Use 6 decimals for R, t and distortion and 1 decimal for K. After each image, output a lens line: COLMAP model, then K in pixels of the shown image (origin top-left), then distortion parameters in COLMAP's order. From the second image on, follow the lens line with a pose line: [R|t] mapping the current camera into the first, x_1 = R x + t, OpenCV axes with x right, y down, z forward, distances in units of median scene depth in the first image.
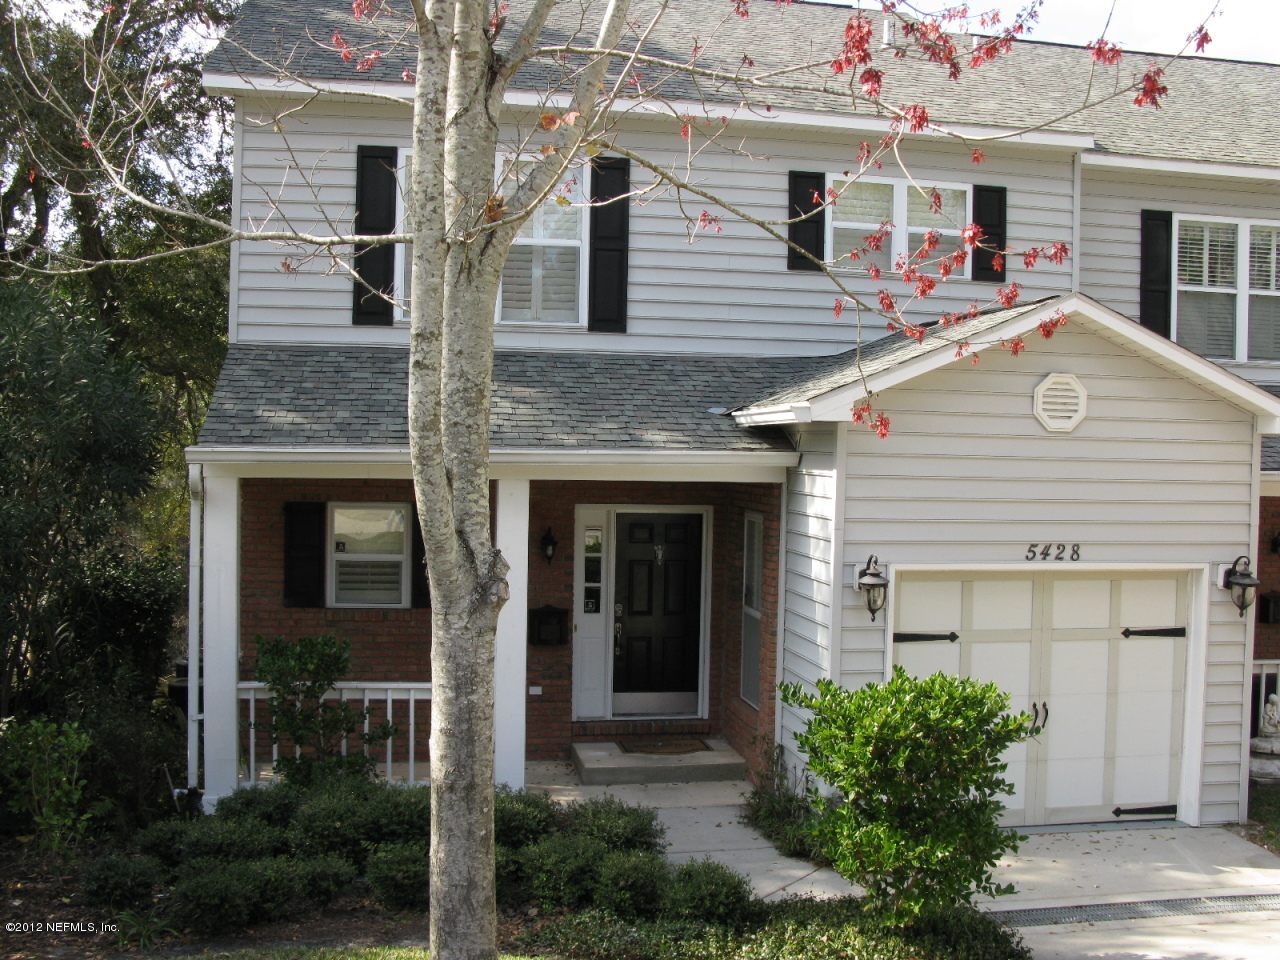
lens RADIAL K [[1295.1, 0, 637.7], [0, 1295.1, 475.3], [0, 0, 1]] dist [-0.057129, 0.000000]
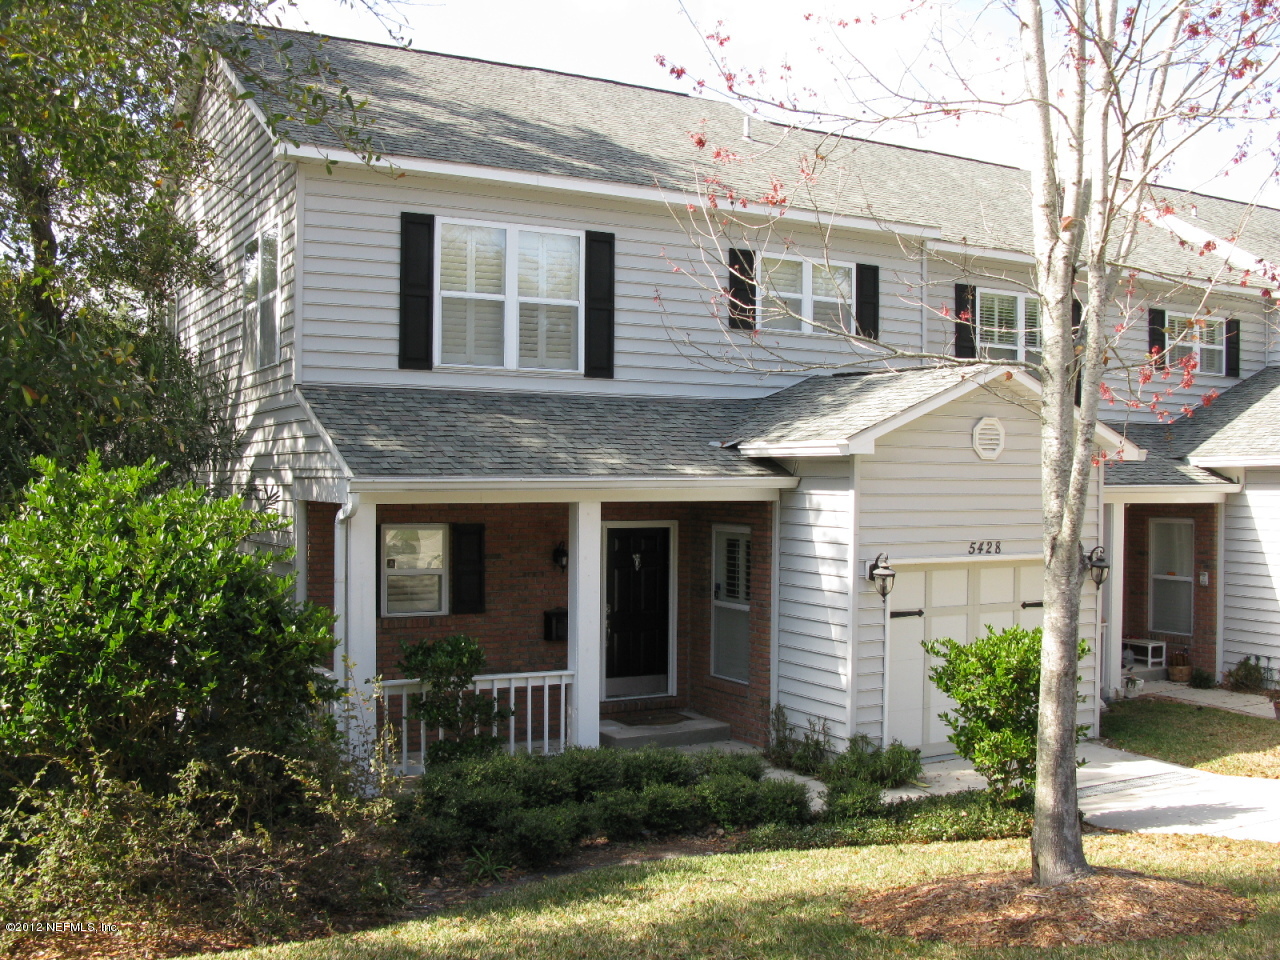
lens RADIAL K [[1295.1, 0, 644.4], [0, 1295.1, 485.0], [0, 0, 1]] dist [-0.057129, 0.000000]
pose [[0.945395, -0.016585, 0.325506, -0.432023], [0.017789, 0.999841, -0.000724, -0.011451], [-0.325442, 0.006475, 0.945540, -0.167626]]
